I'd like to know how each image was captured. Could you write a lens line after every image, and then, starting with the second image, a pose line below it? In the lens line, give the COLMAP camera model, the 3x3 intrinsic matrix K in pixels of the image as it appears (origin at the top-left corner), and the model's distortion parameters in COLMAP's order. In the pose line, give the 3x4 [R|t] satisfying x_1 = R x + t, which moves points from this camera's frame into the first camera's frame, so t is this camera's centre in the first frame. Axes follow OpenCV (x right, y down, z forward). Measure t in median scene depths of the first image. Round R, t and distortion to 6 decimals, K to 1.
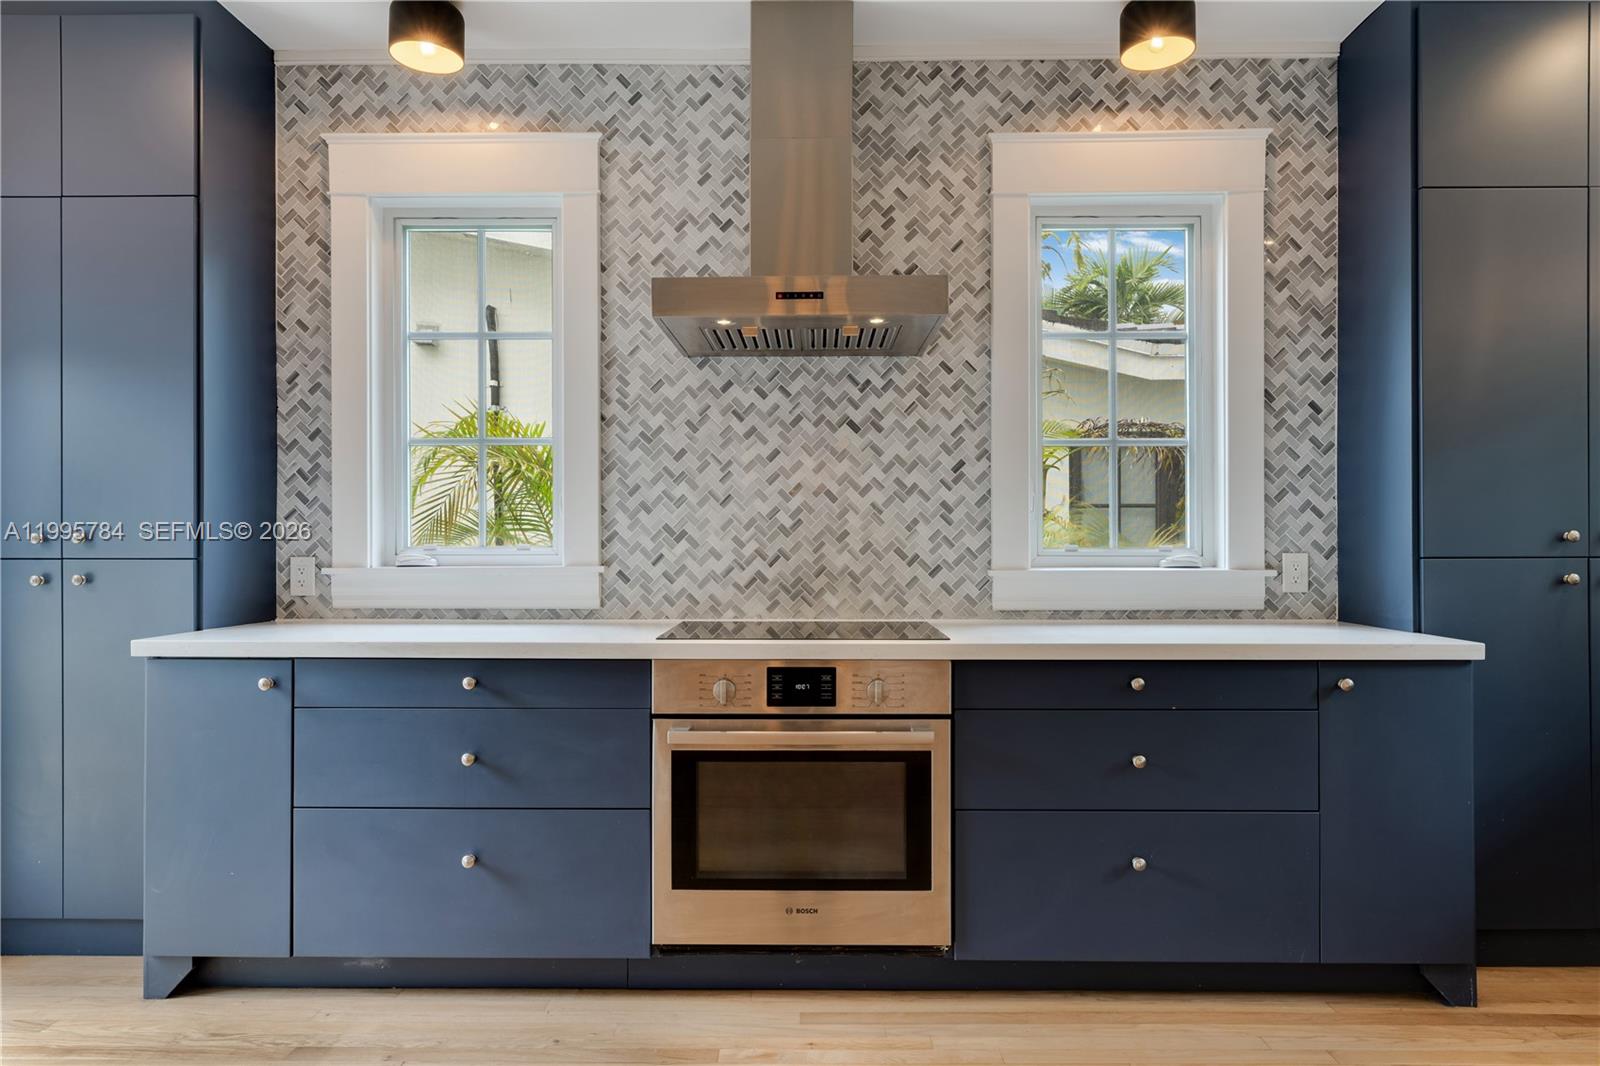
lens RADIAL K [[940.9, 0, 802.0], [0, 940.9, 541.0], [0, 0, 1]] dist [-0.008308, 0.006185]
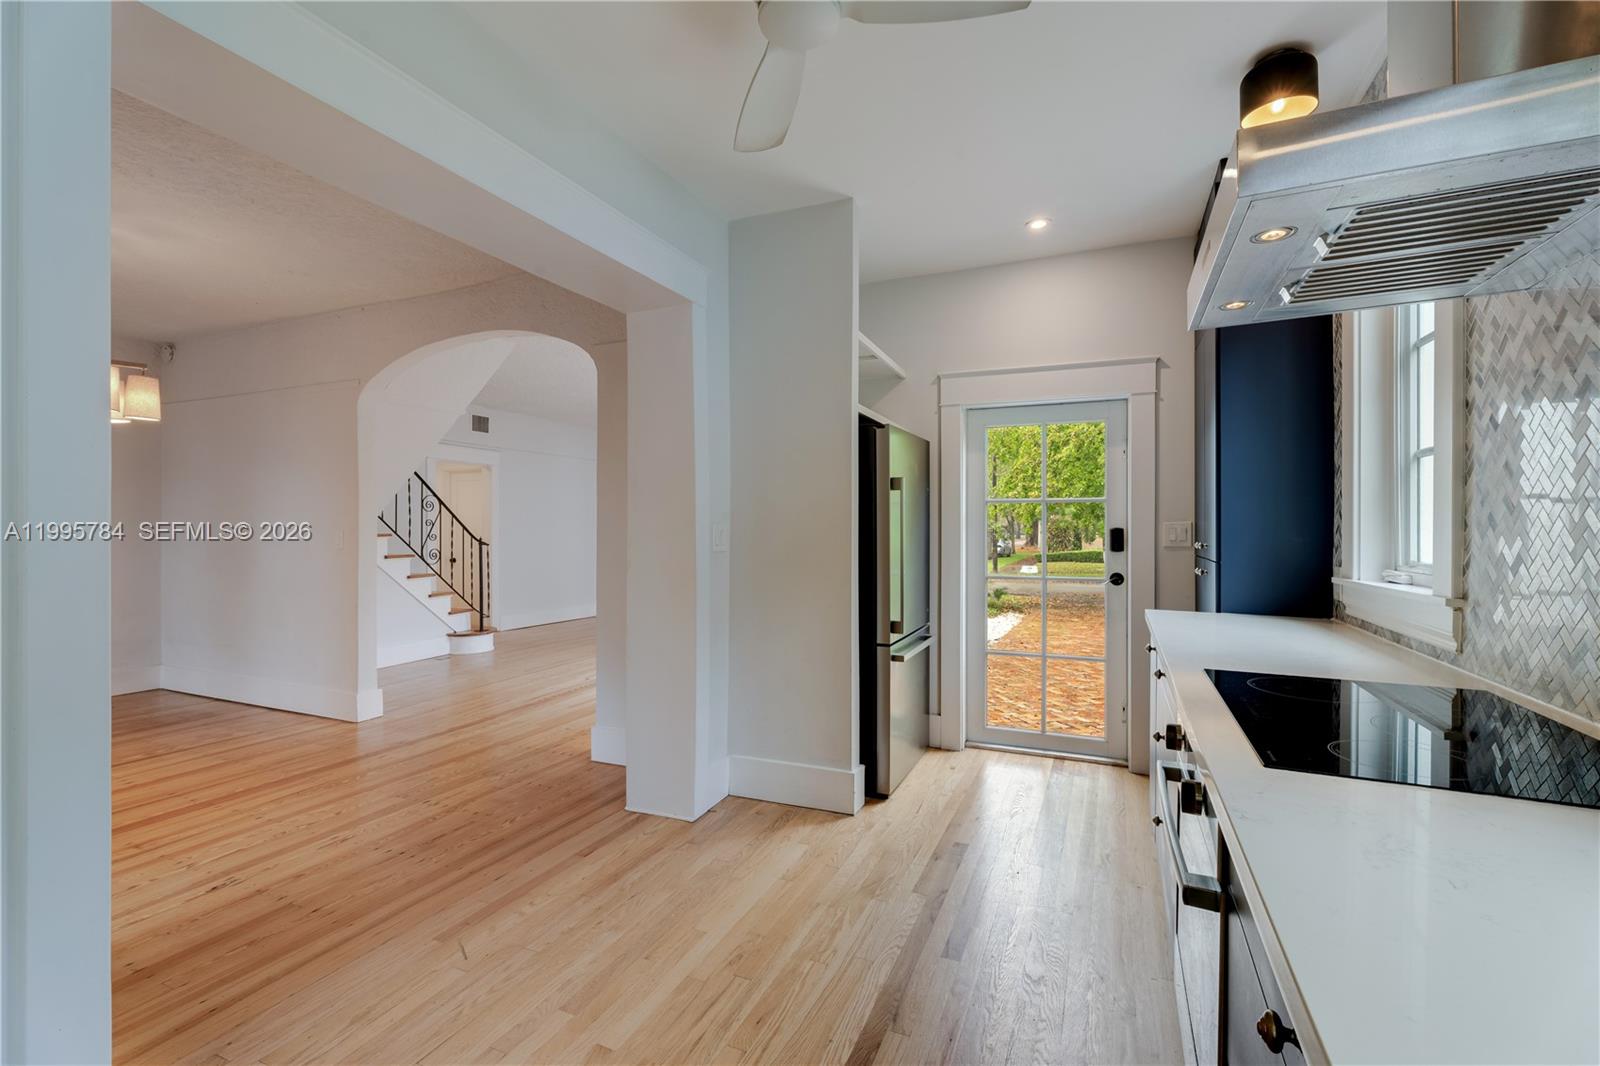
lens RADIAL K [[708.5, 0, 796.5], [0, 708.5, 530.1], [0, 0, 1]] dist [0.004385, -0.000487]
pose [[-0.388542, 0.004247, -0.921421, 0.531451], [-0.002993, 0.999978, 0.005872, -0.030844], [0.921426, 0.005039, -0.388521, 0.730802]]
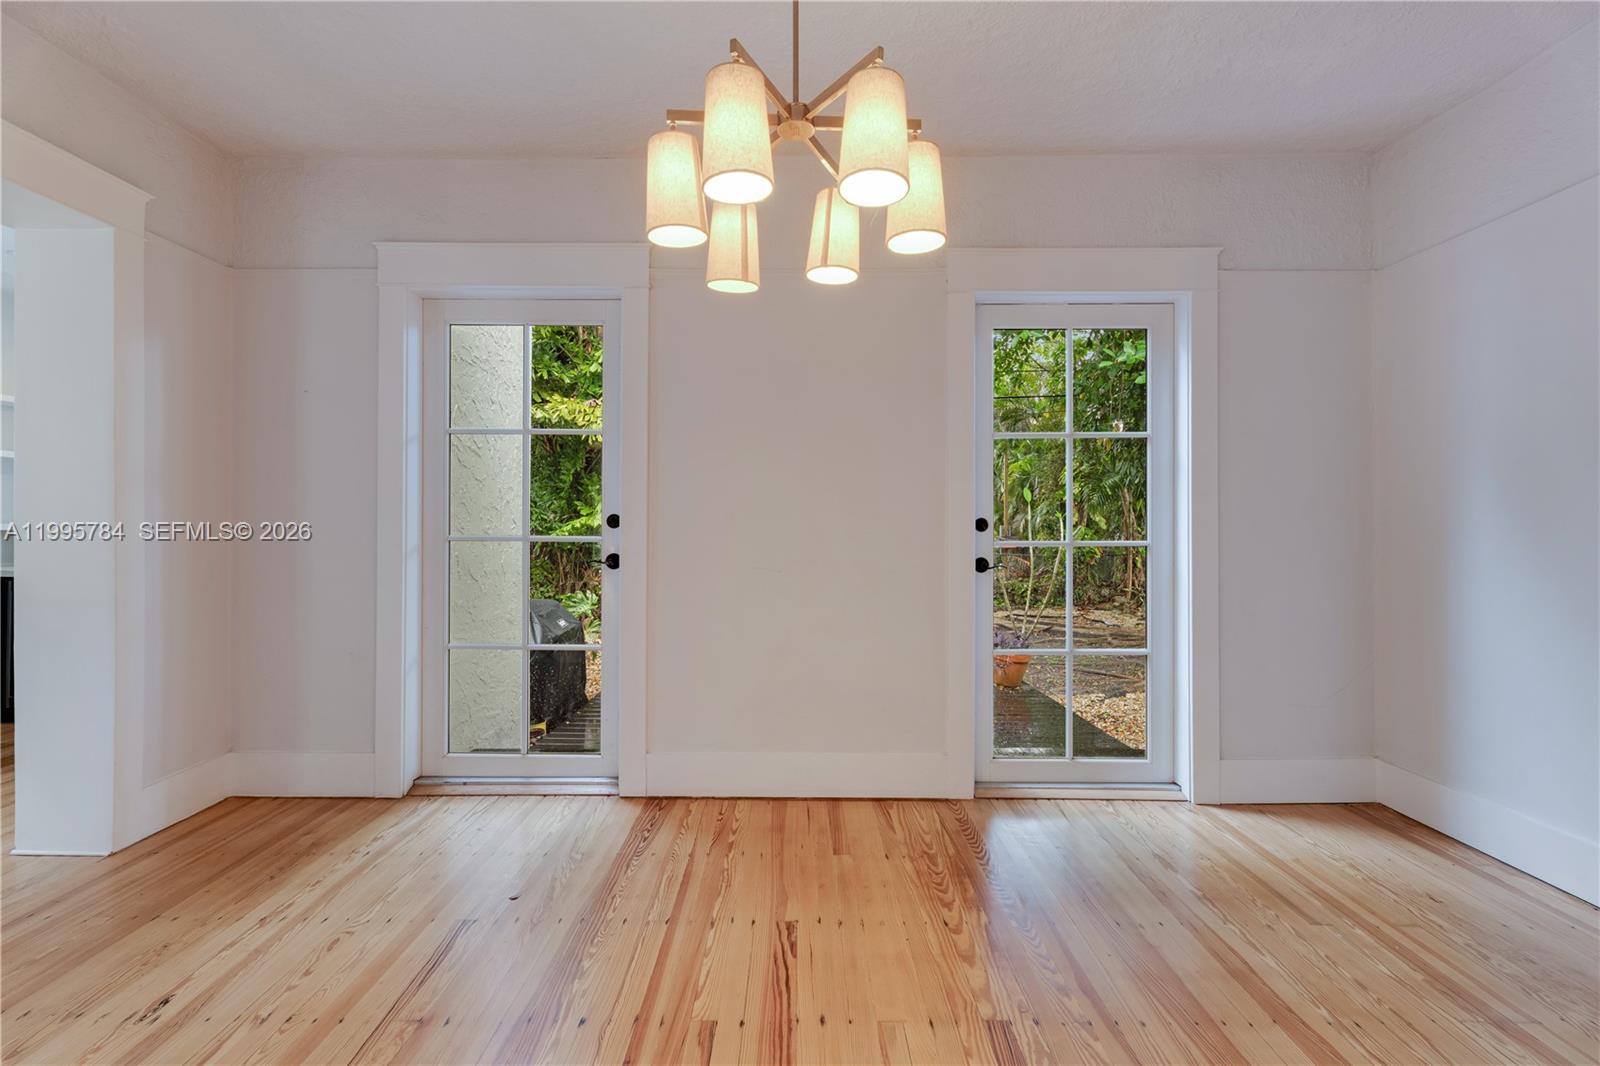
lens RADIAL K [[708.5, 0, 787.7], [0, 708.5, 523.6], [0, 0, 1]] dist [0.004385, -0.000487]
pose [[-0.001759, 0.008535, 0.999962, -0.544234], [0.002705, 0.999960, -0.008531, 0.010407], [-0.999995, 0.002690, -0.001782, -0.718150]]
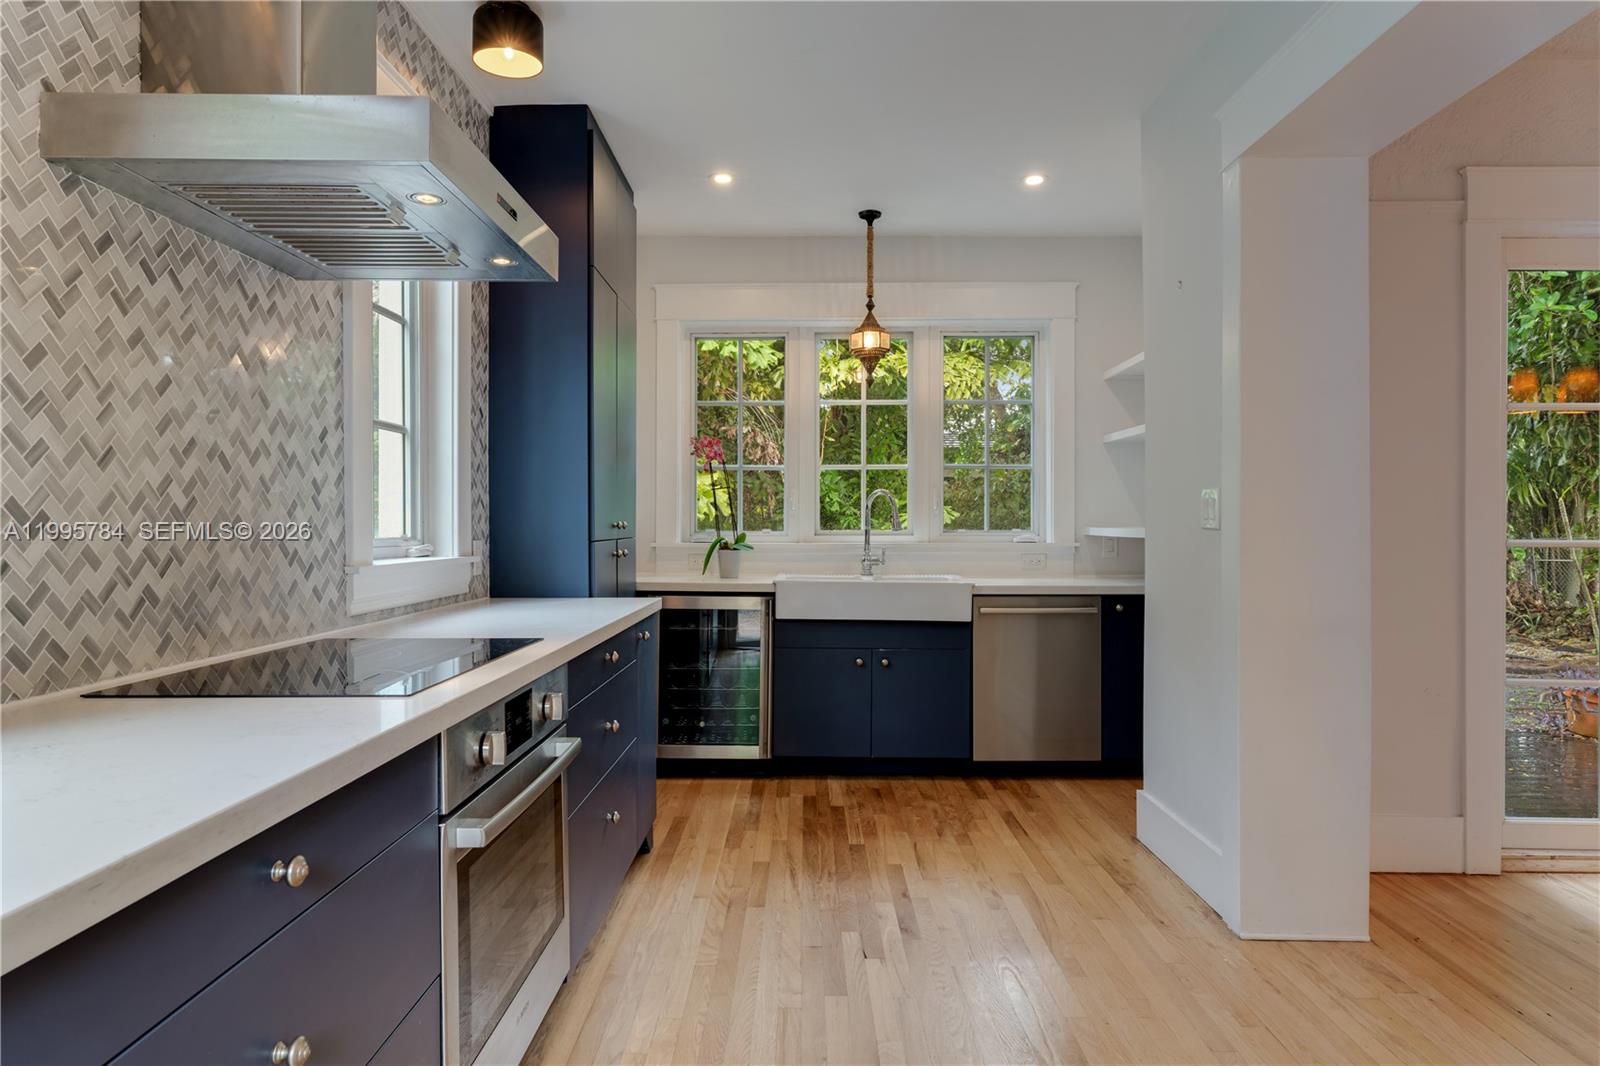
lens RADIAL K [[971.5, 0, 784.6], [0, 971.5, 523.3], [0, 0, 1]] dist [0.003078, 0.003101]
pose [[0.008683, 0.002376, 0.999959, -0.629604], [0.003587, 0.999991, -0.002407, -0.003069], [-0.999956, 0.003608, 0.008674, 0.613669]]
